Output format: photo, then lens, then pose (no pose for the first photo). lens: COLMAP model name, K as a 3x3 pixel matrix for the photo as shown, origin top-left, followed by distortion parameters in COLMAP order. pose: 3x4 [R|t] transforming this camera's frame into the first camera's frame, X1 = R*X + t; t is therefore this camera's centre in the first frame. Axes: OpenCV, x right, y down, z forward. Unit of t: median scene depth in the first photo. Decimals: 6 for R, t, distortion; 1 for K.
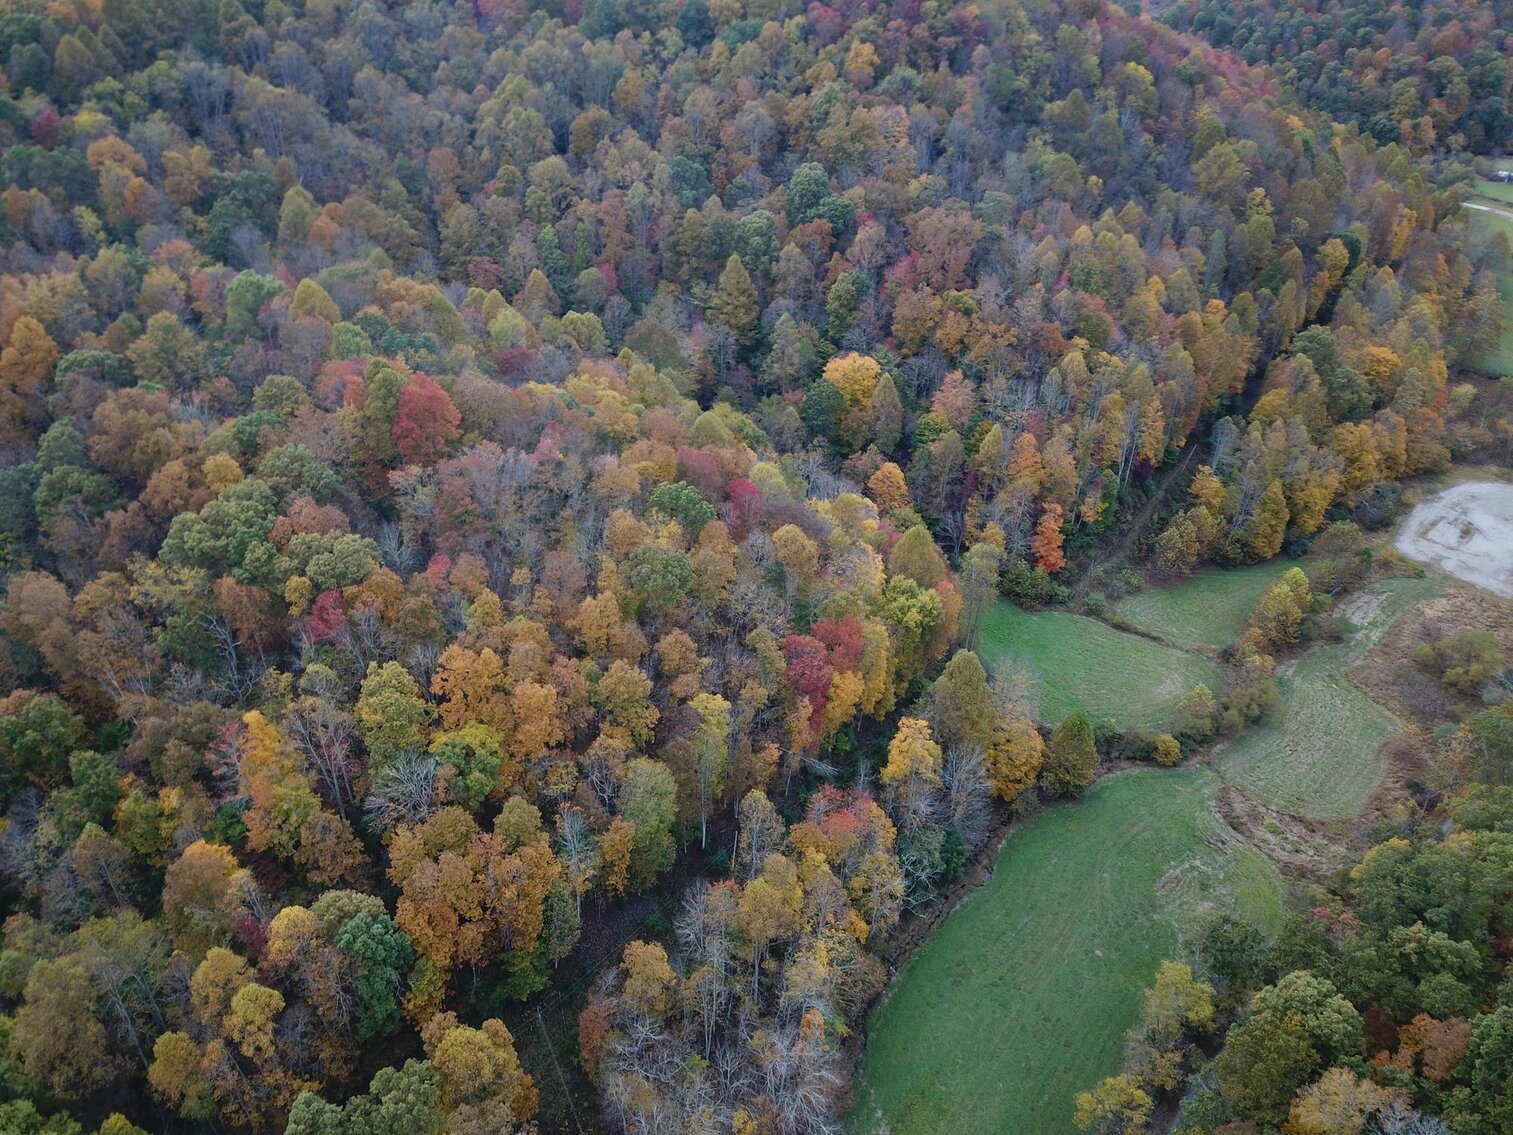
lens RADIAL K [[1158.4, 0, 755.2], [0, 1158.4, 570.4], [0, 0, 1]] dist [0.009220, -0.004882]
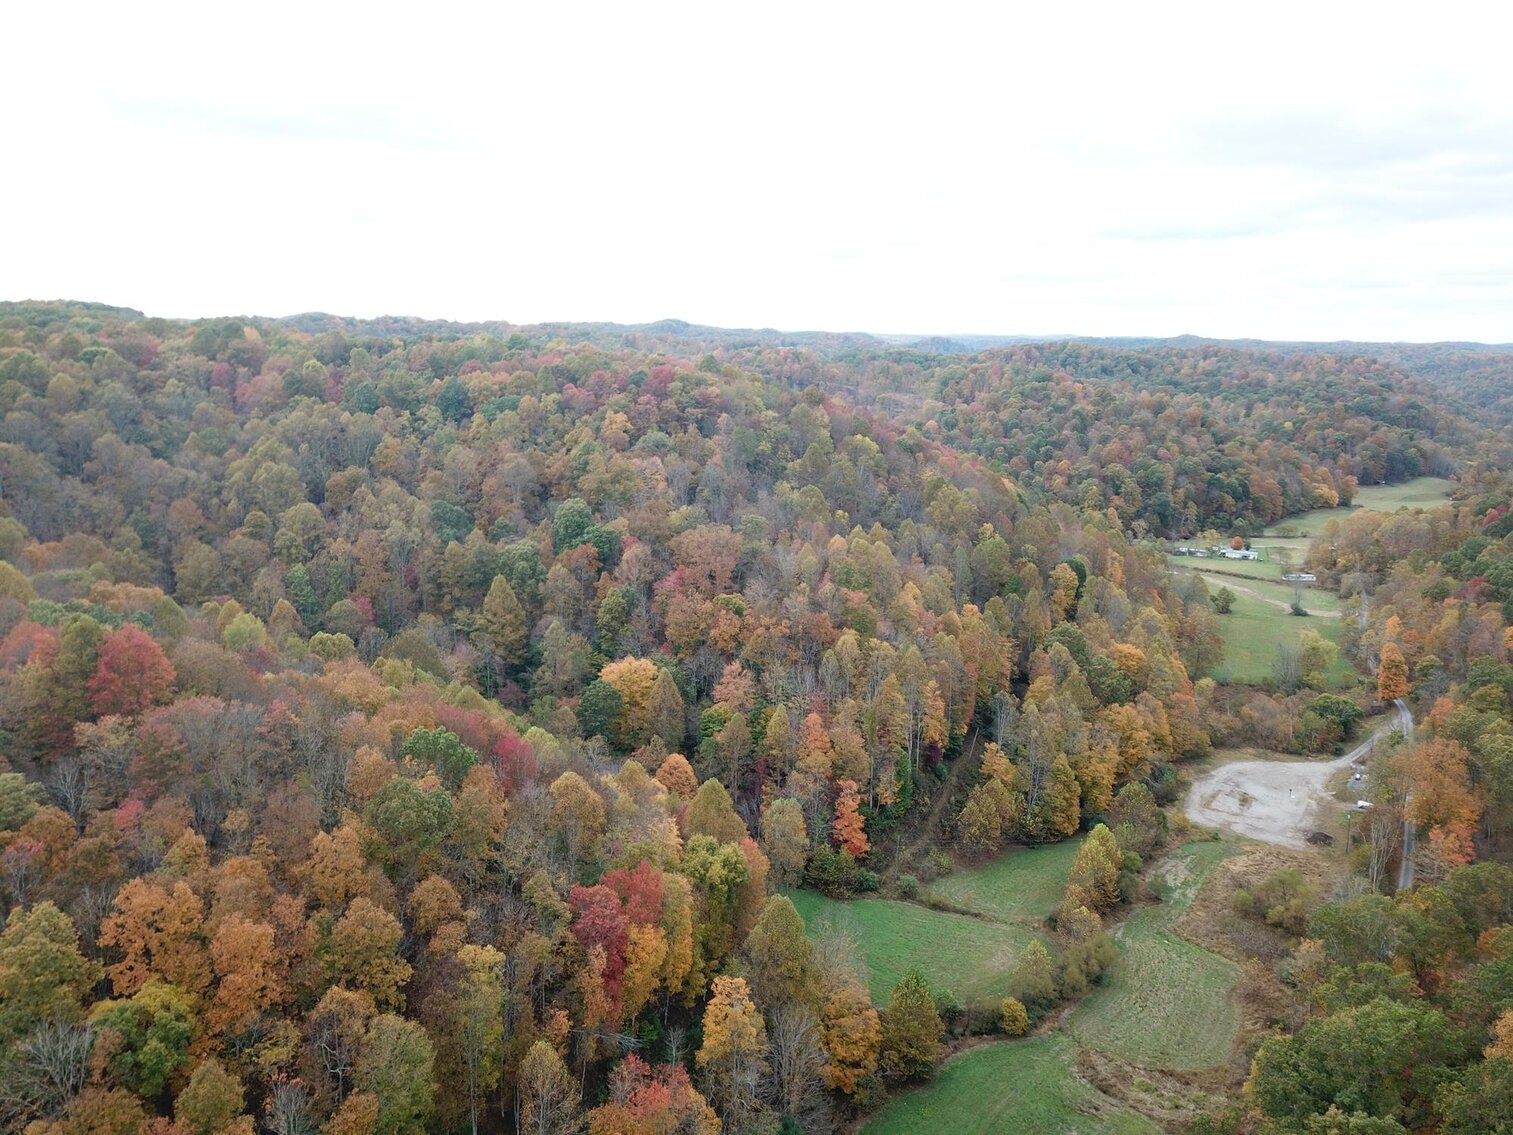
lens RADIAL K [[1155.9, 0, 753.4], [0, 1155.9, 577.0], [0, 0, 1]] dist [0.014372, -0.007063]
pose [[0.979647, -0.043062, 0.196056, 0.001432], [0.113813, 0.923703, -0.365814, 0.124486], [-0.165345, 0.380682, 0.909803, 0.085933]]
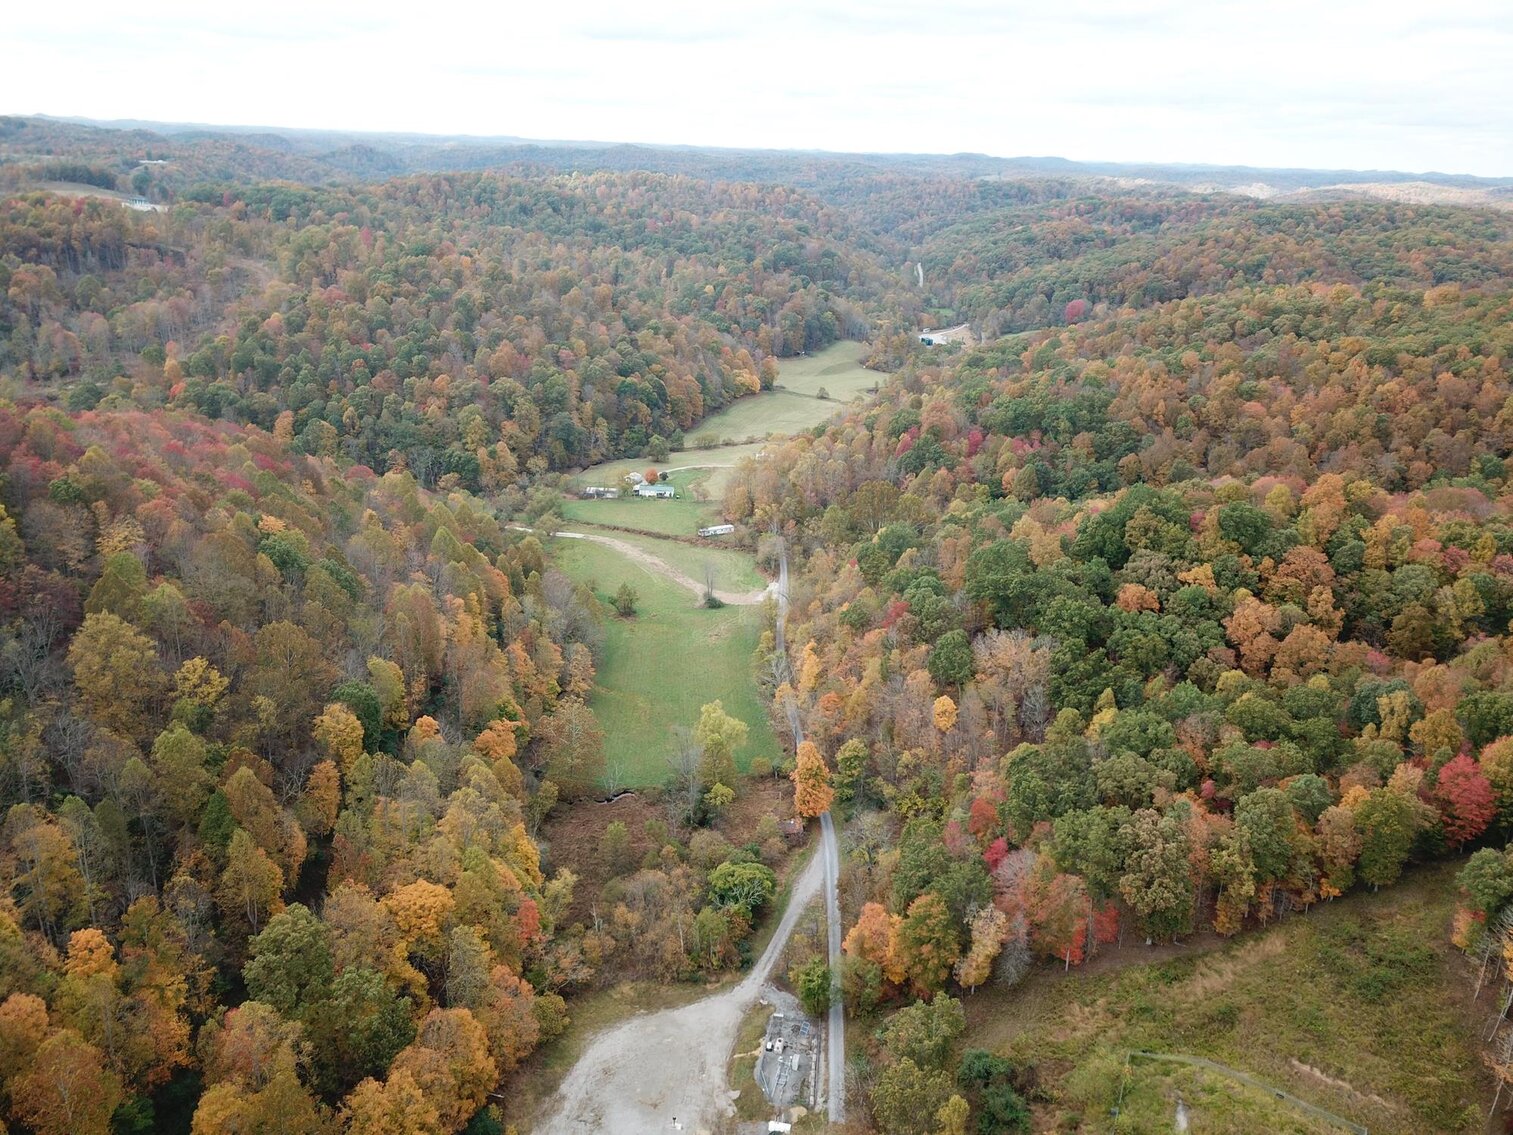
lens RADIAL K [[1159.3, 0, 754.0], [0, 1159.3, 572.6], [0, 0, 1]] dist [0.017122, -0.003953]
pose [[0.795200, -0.196312, 0.573688, 0.437343], [0.321047, 0.938949, -0.123707, -0.266062], [-0.514379, 0.282553, 0.809678, 0.416792]]
